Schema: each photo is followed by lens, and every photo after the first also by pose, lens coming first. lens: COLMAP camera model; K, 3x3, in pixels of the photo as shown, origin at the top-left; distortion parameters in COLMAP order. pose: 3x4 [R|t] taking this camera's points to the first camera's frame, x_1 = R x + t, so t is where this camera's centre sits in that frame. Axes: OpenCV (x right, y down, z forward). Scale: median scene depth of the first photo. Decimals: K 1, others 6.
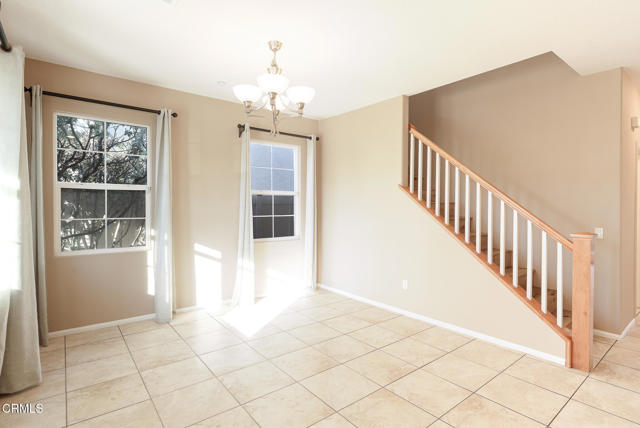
lens RADIAL K [[327.2, 0, 326.4], [0, 327.2, 207.6], [0, 0, 1]] dist [0.004002, -0.000653]
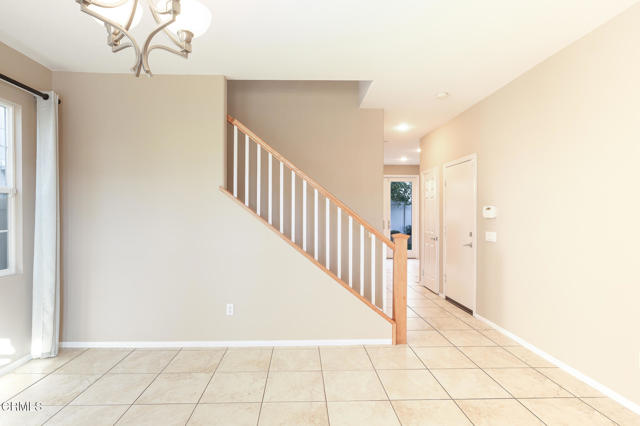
lens RADIAL K [[327.2, 0, 315.4], [0, 327.2, 214.2], [0, 0, 1]] dist [0.004002, -0.000653]
pose [[0.611084, -0.007128, 0.791533, -0.277668], [0.006662, 0.999970, 0.003862, -0.003503], [-0.791538, 0.002913, 0.611114, 0.336663]]
